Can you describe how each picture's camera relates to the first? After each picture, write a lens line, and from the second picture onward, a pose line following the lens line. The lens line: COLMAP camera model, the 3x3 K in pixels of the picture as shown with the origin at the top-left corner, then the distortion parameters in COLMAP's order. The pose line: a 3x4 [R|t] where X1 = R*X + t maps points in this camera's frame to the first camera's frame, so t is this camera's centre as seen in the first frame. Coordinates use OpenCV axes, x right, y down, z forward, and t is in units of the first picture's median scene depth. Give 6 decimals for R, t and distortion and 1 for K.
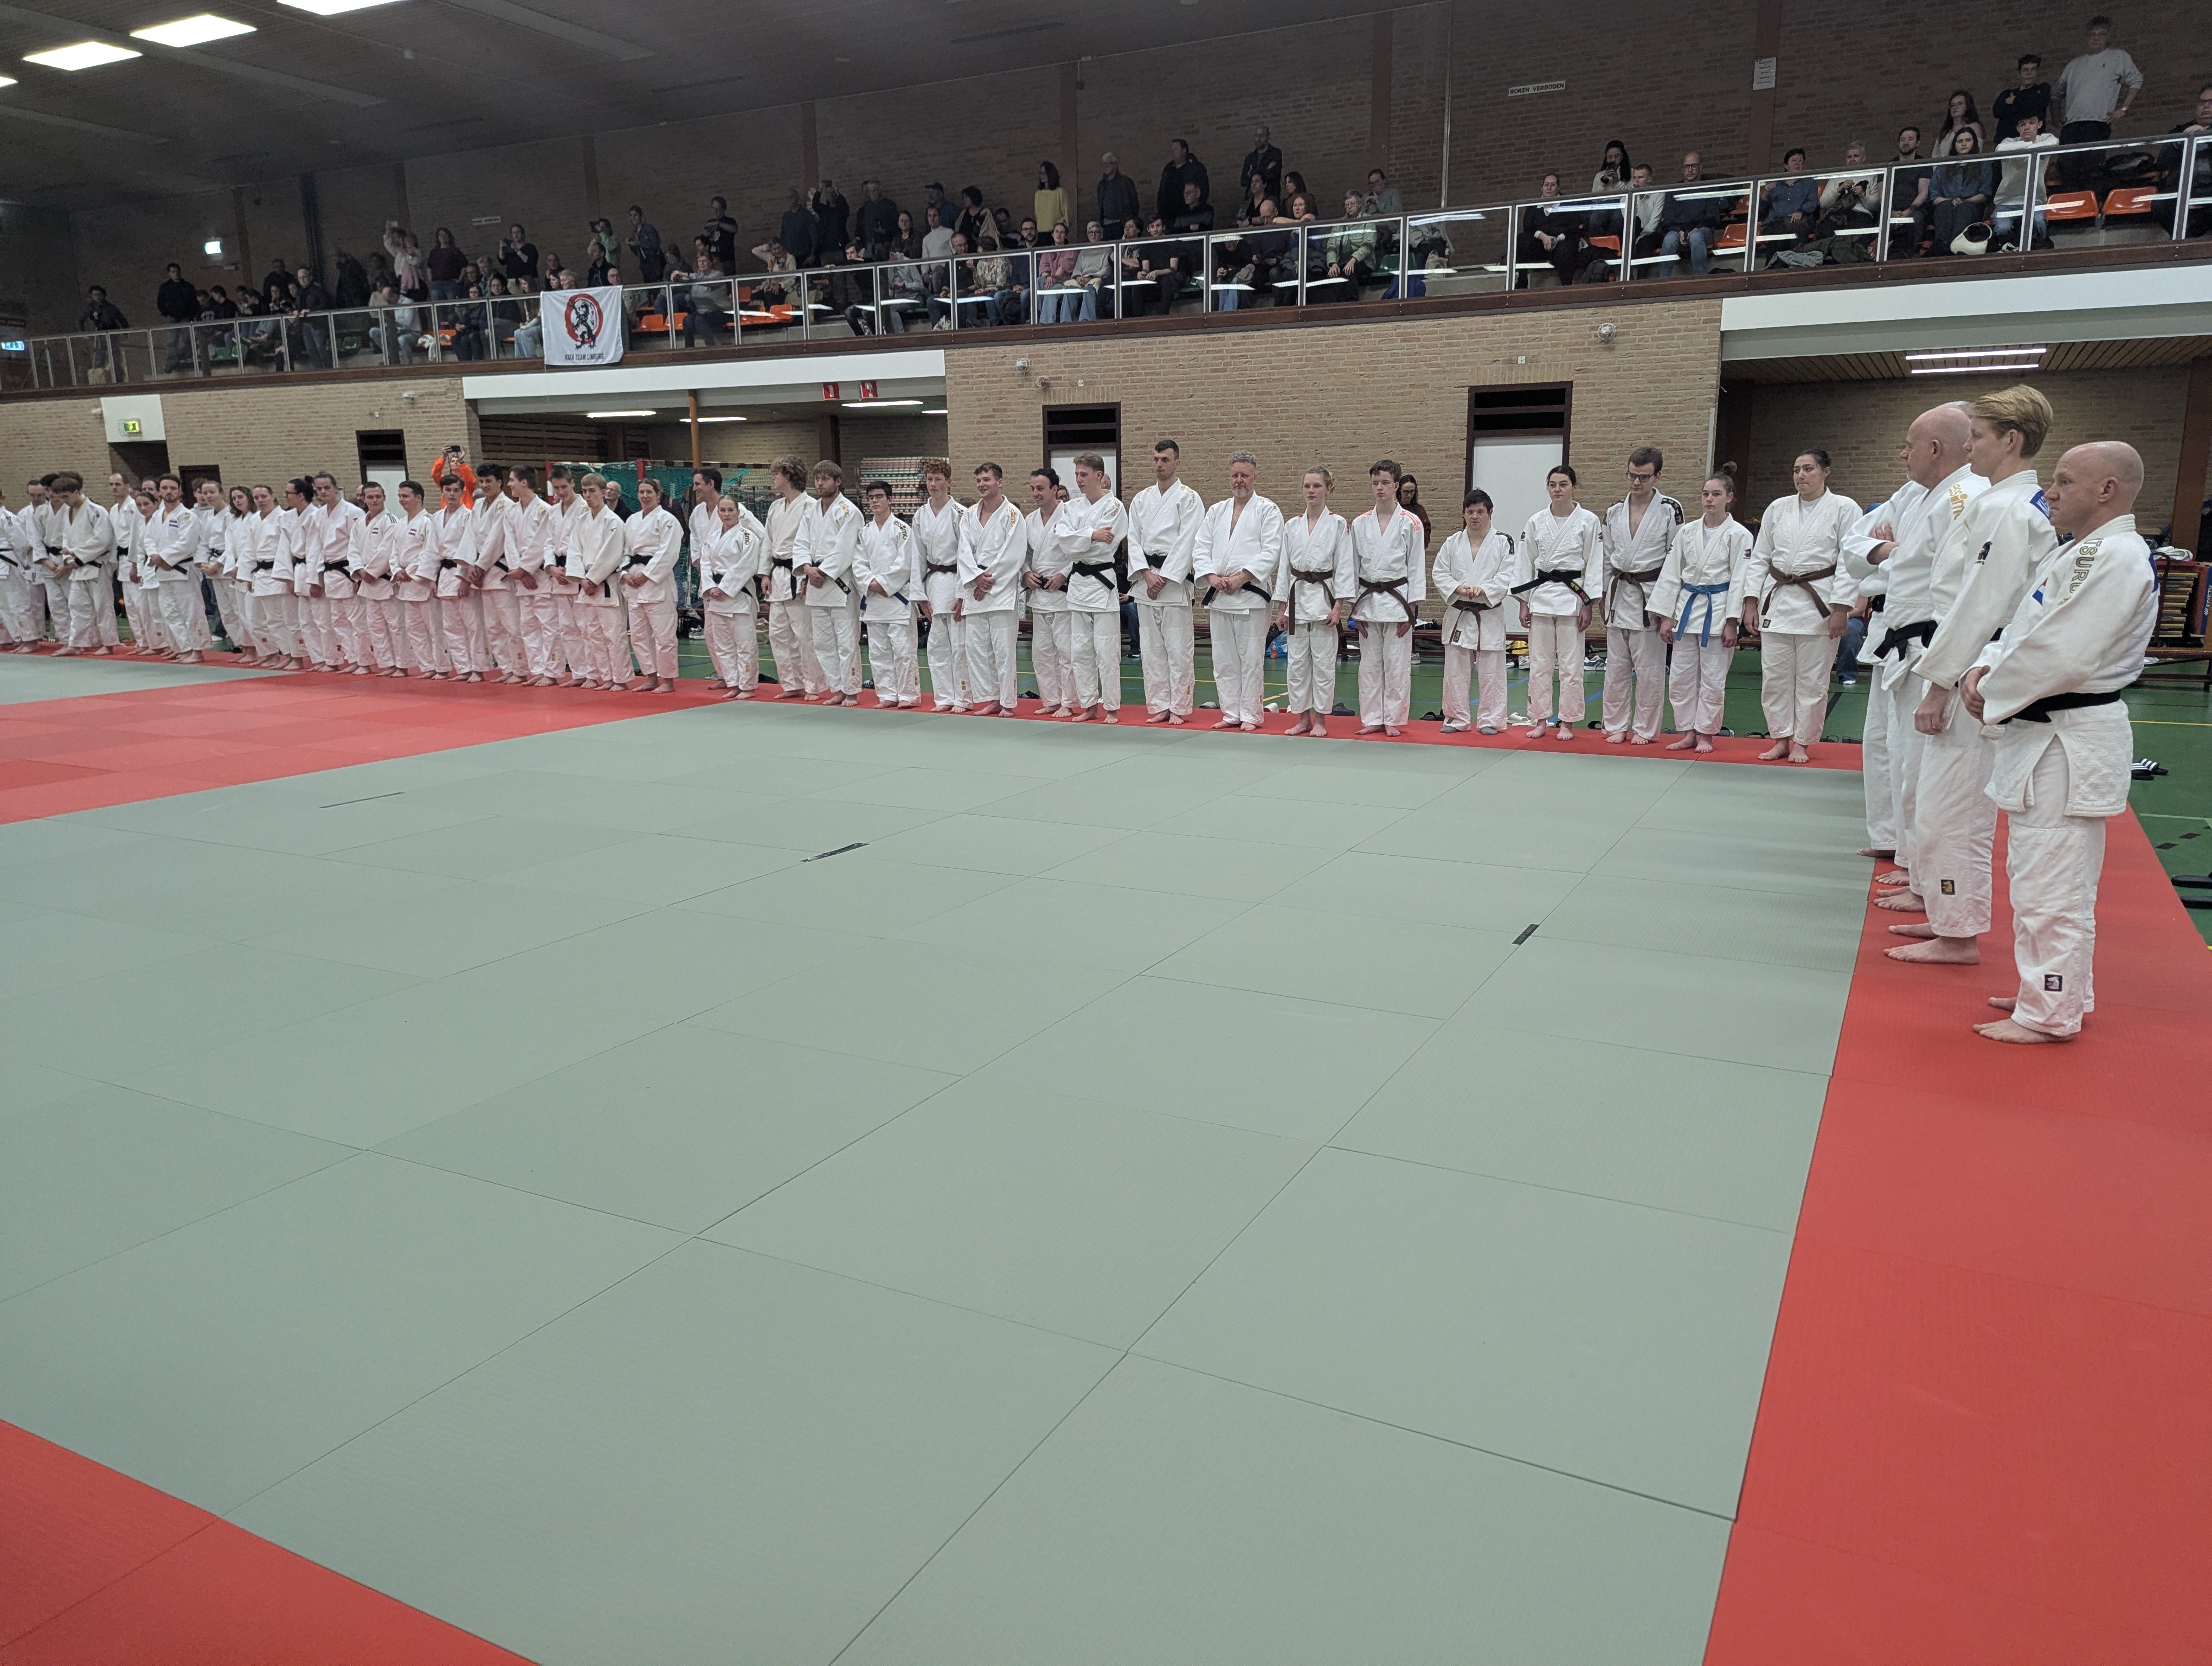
lens RADIAL K [[1518.9, 0, 1110.6], [0, 1518.9, 794.9], [0, 0, 1]] dist [0.089299, -0.085846]
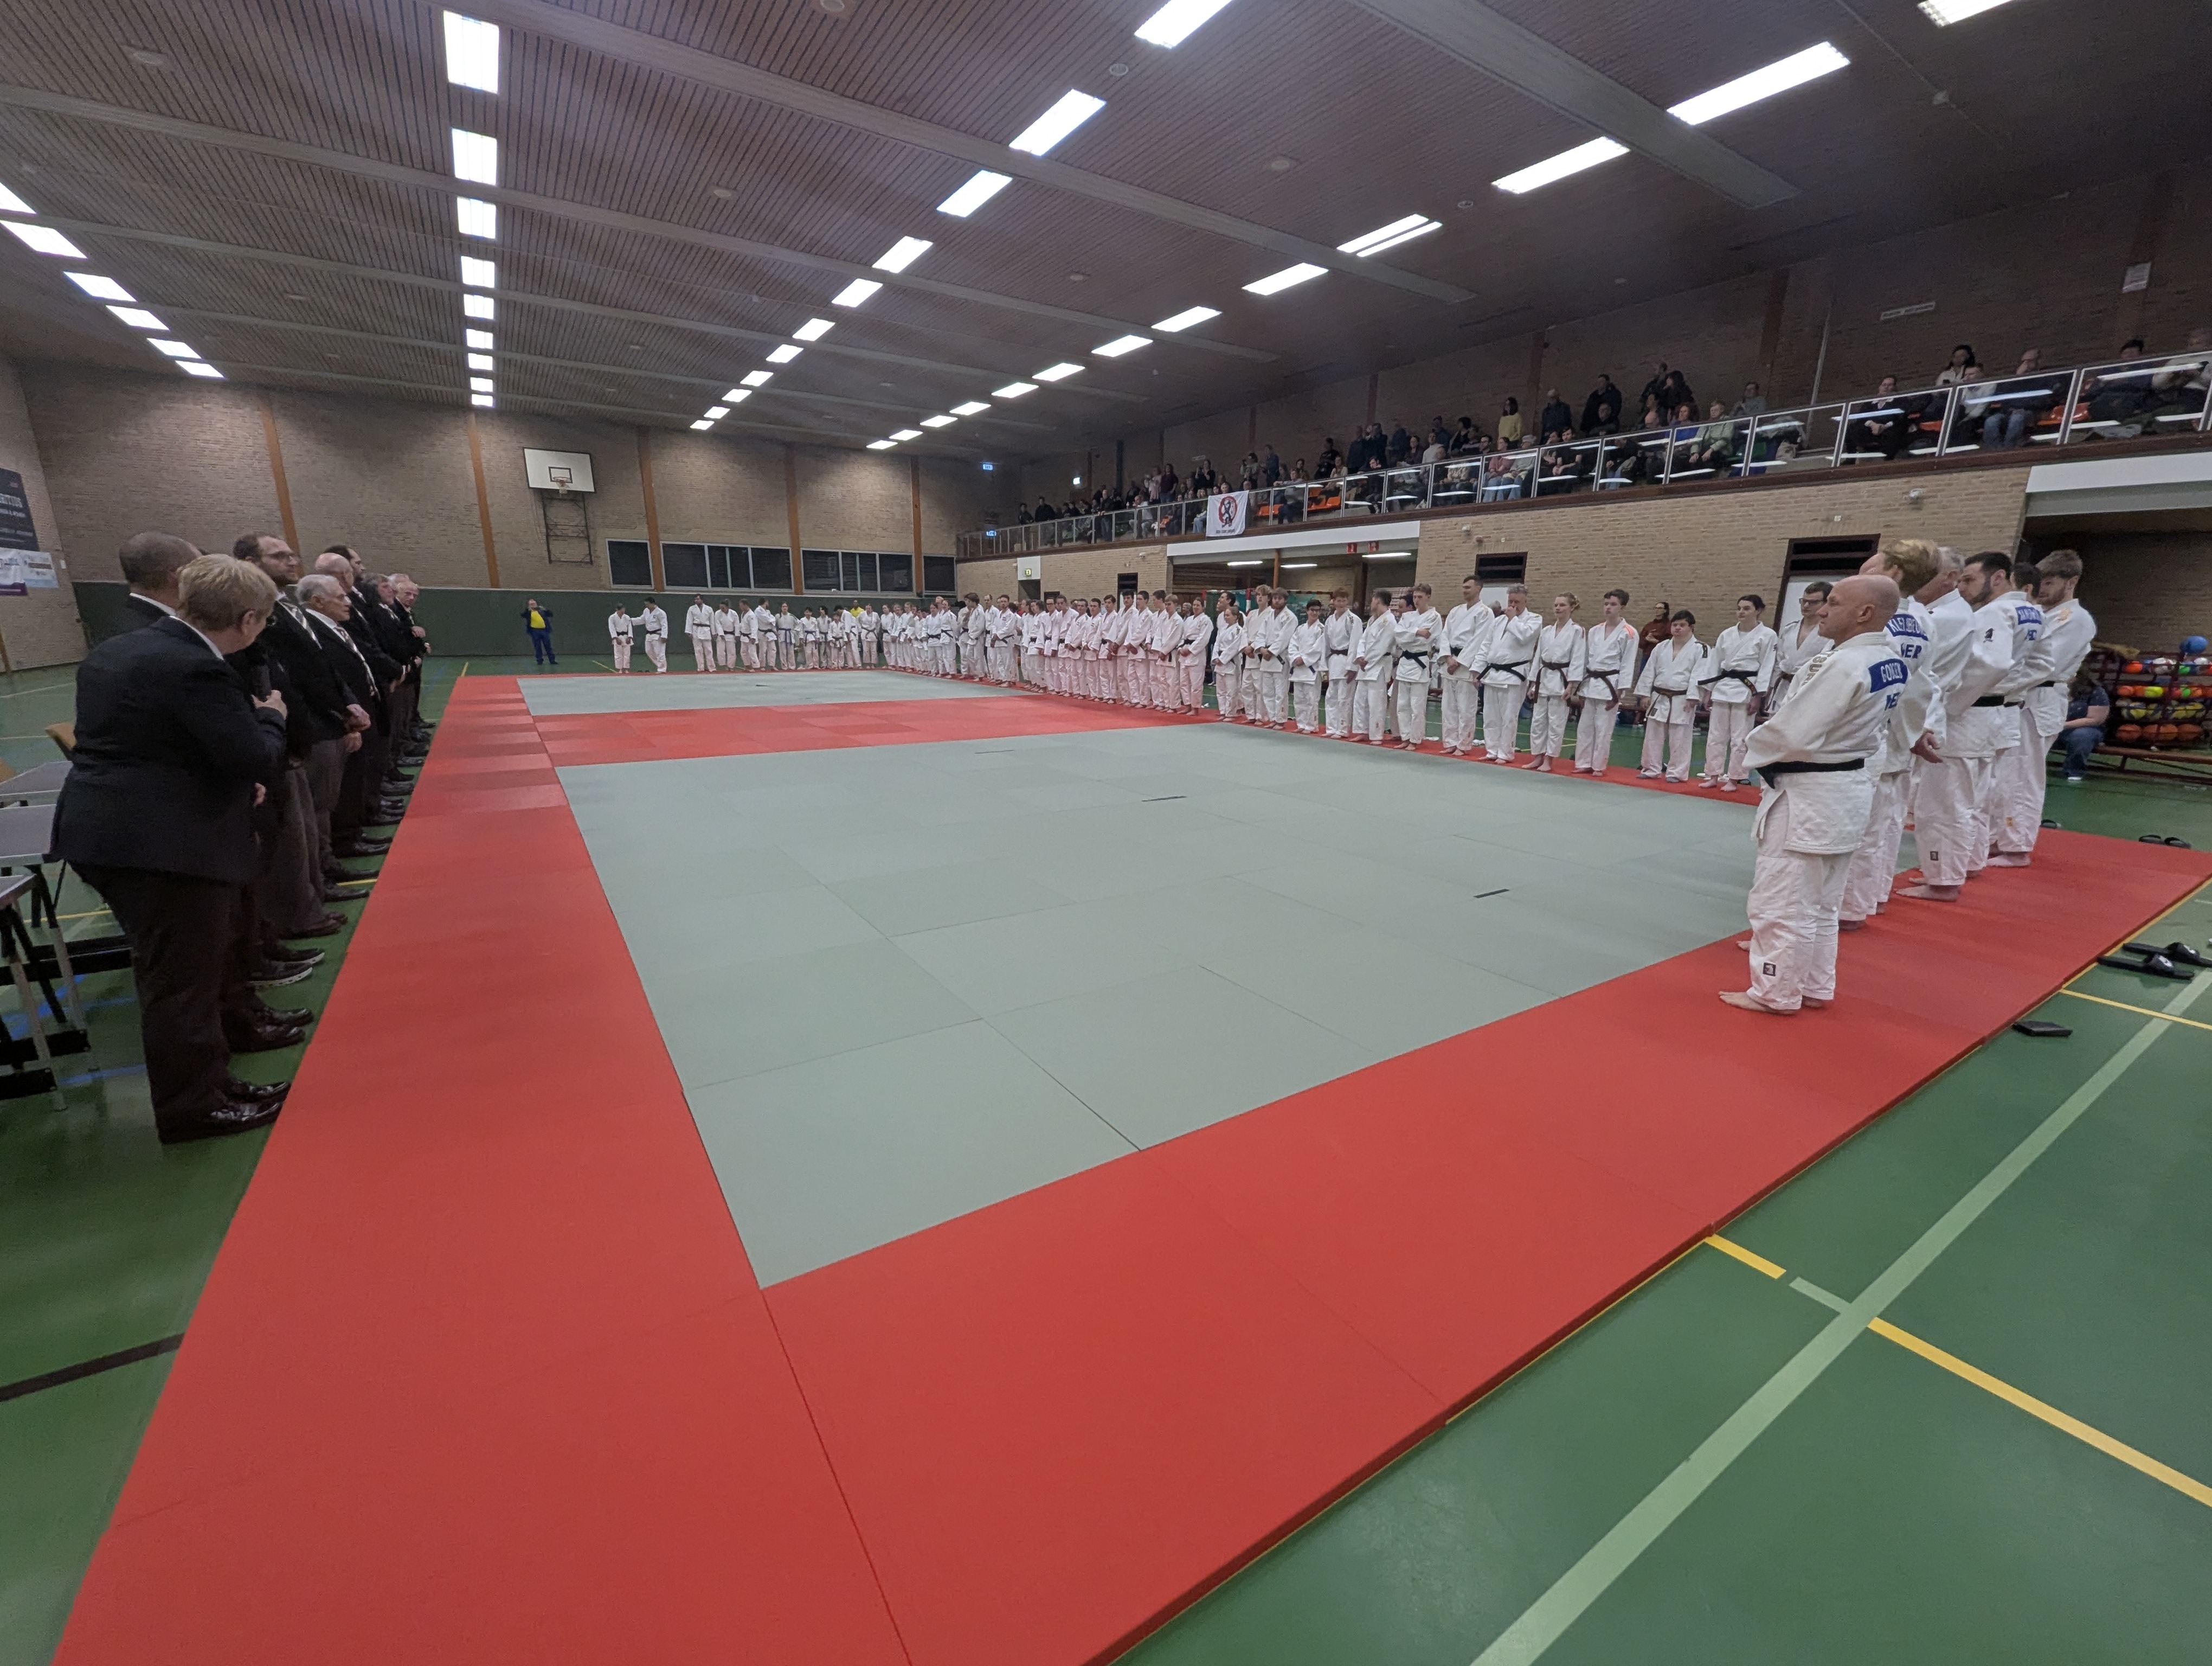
lens RADIAL K [[890.9, 0, 1106.0], [0, 890.9, 833.0], [0, 0, 1]] dist [-0.000394, -0.000169]
pose [[0.879845, 0.133994, -0.455981, 0.111273], [-0.110722, 0.990824, 0.077516, 0.001071], [0.462183, -0.017715, 0.886607, 0.005765]]
